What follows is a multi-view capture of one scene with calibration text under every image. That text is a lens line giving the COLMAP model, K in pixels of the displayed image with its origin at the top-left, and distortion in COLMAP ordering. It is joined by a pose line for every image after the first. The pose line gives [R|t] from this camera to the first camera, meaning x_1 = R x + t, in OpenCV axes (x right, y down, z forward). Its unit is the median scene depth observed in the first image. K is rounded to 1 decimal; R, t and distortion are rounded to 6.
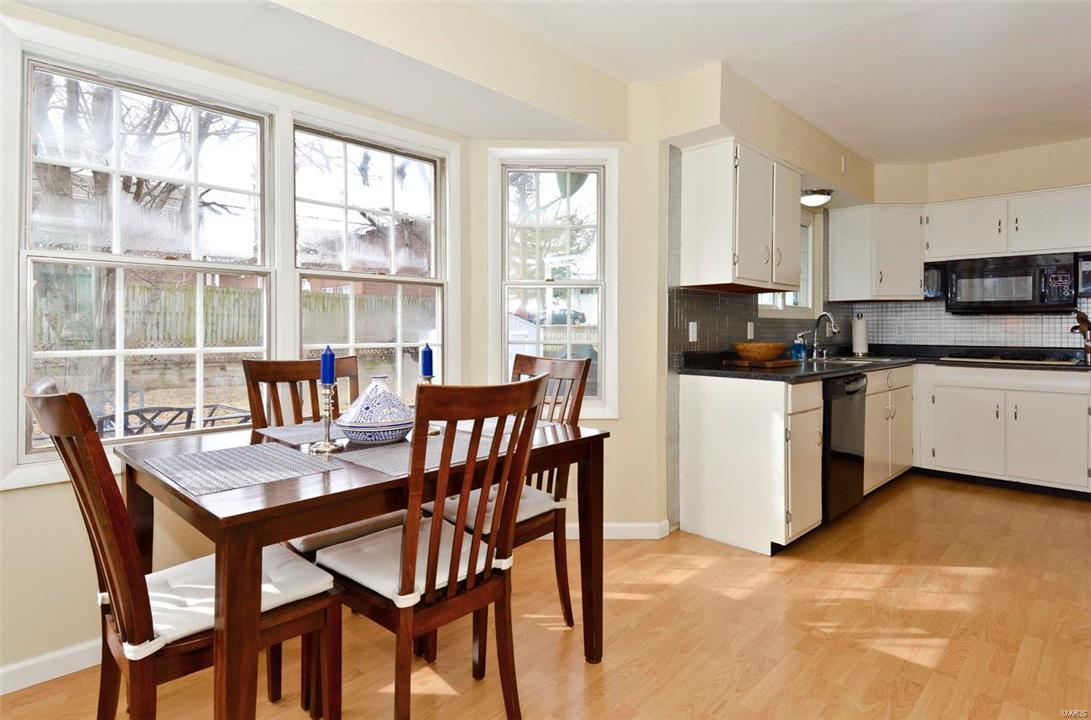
lens RADIAL K [[591.1, 0, 536.5], [0, 591.1, 324.4], [0, 0, 1]] dist [0.018919, -0.004116]
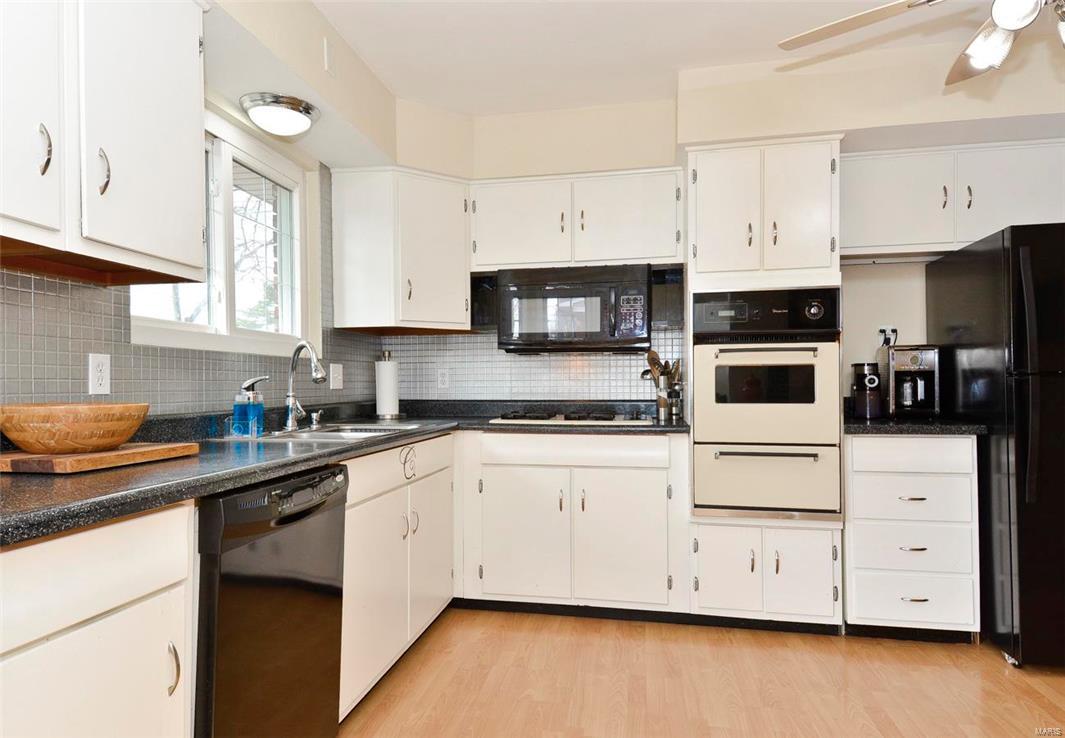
lens RADIAL K [[682.7, 0, 486.2], [0, 682.7, 383.4], [0, 0, 1]] dist [0.046775, -0.023942]
pose [[0.849073, -0.005705, 0.528244, 0.294806], [0.003823, 0.999982, 0.004655, 0.013769], [-0.528261, -0.001933, 0.849080, 0.391169]]
